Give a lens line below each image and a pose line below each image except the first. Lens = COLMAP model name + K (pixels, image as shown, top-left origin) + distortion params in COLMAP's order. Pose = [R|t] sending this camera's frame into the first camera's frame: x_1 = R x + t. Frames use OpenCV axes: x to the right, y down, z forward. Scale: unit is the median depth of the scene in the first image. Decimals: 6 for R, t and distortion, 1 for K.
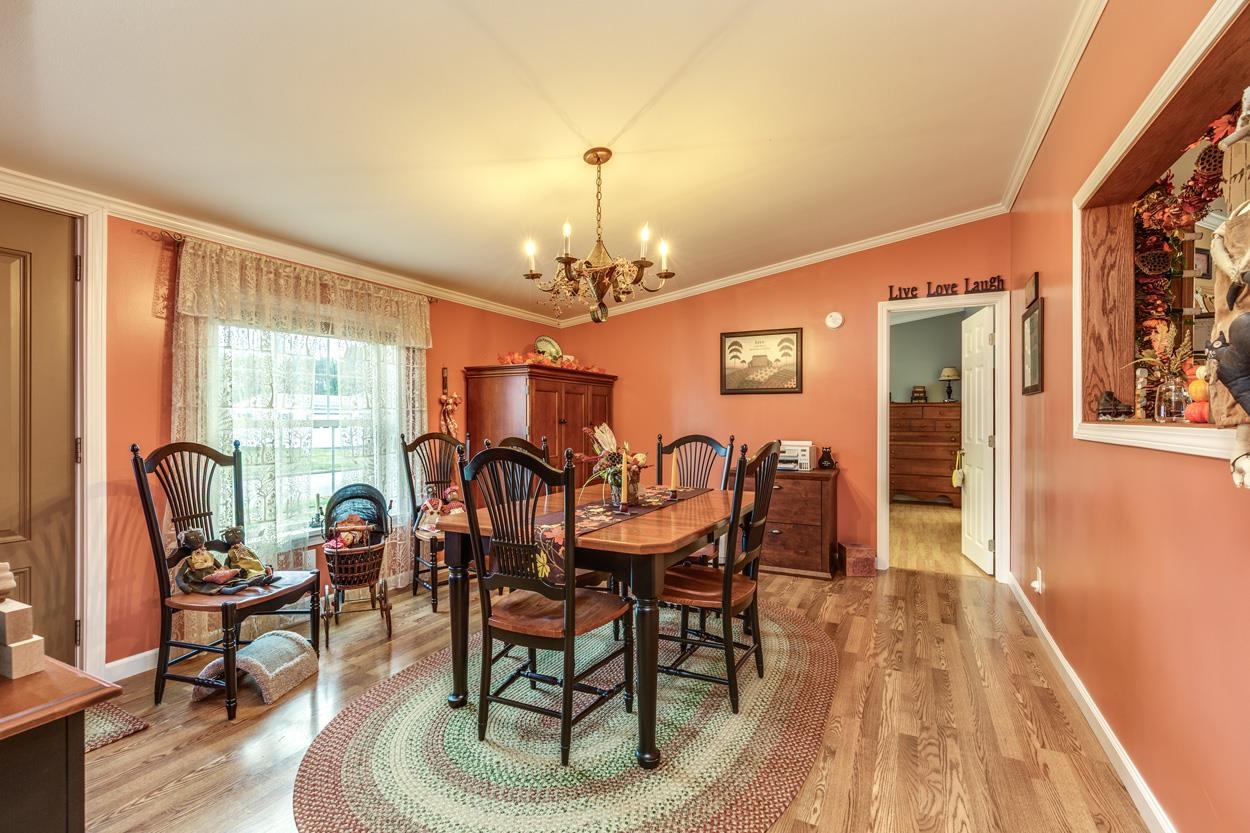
lens RADIAL K [[542.0, 0, 640.8], [0, 542.0, 417.2], [0, 0, 1]] dist [0.001795, 0.000077]
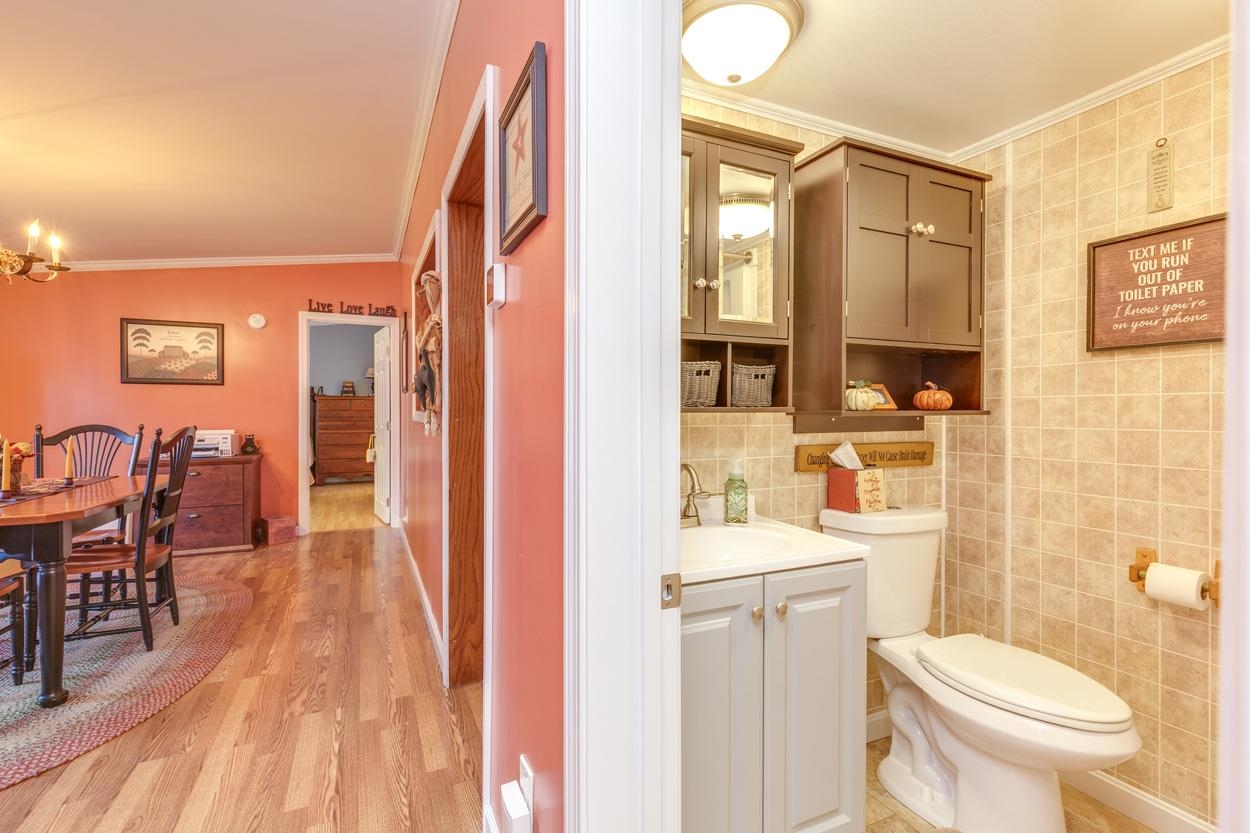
lens RADIAL K [[568.6, 0, 630.2], [0, 568.6, 414.8], [0, 0, 1]] dist [0.009477, 0.000303]
pose [[0.628444, -0.004587, 0.777842, -0.083635], [-0.002042, 0.999969, 0.007546, 0.004188], [-0.777852, -0.006331, 0.628415, -0.367246]]
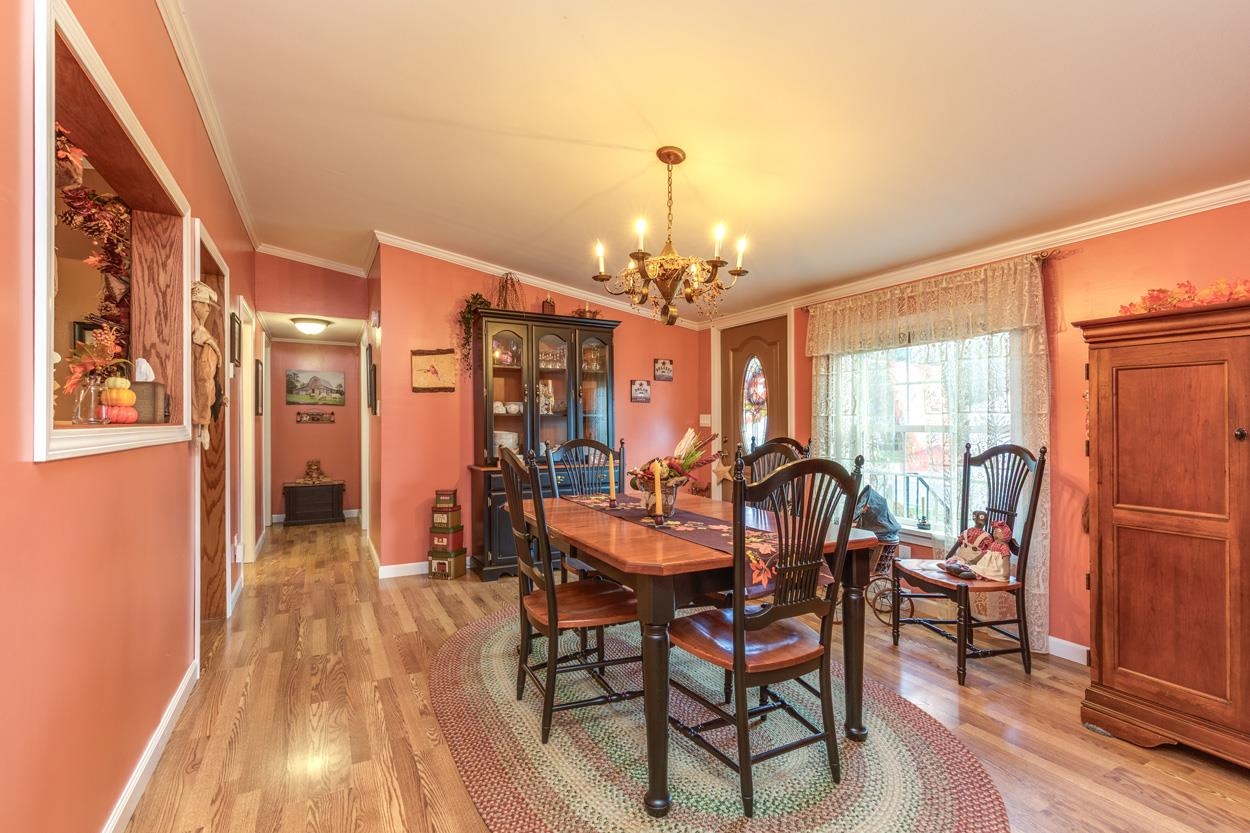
lens RADIAL K [[567.3, 0, 622.3], [0, 567.3, 414.4], [0, 0, 1]] dist [0.003631, 0.000405]
pose [[-0.587983, -0.015496, -0.808725, 0.571754], [-0.002371, 0.999845, -0.017435, 0.003677], [0.808870, -0.008334, -0.587929, 1.082293]]
